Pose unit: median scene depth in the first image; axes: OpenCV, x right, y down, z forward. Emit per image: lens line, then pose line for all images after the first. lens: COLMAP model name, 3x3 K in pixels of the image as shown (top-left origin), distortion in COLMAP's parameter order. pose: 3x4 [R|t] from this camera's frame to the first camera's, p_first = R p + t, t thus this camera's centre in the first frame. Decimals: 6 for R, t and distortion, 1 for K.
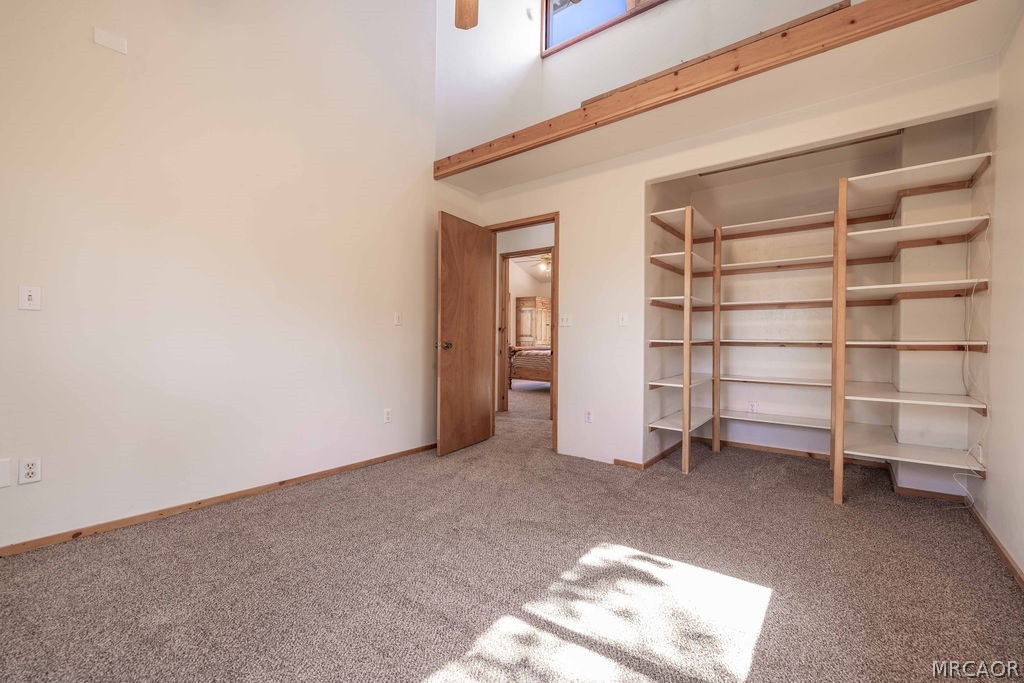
lens RADIAL K [[432.2, 0, 510.2], [0, 432.2, 337.9], [0, 0, 1]] dist [0.003115, 0.000567]
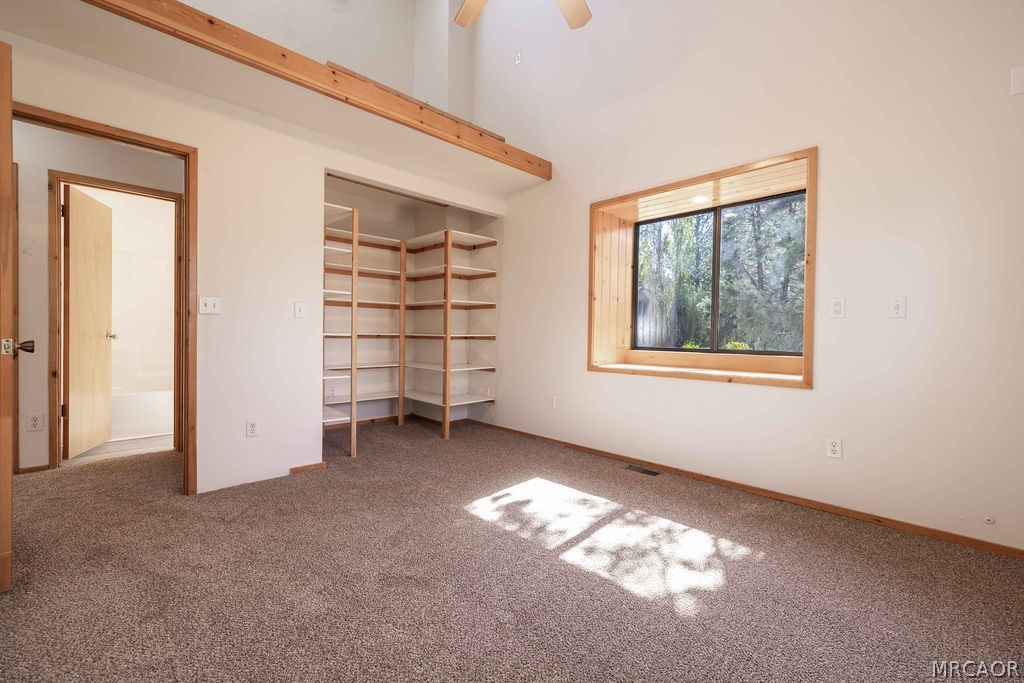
lens RADIAL K [[432.2, 0, 510.2], [0, 432.2, 337.9], [0, 0, 1]] dist [0.003115, 0.000567]
pose [[0.131973, -0.013600, 0.991160, -0.738750], [-0.012097, 0.999809, 0.015329, -0.006198], [-0.991179, -0.014013, 0.131784, 0.579041]]
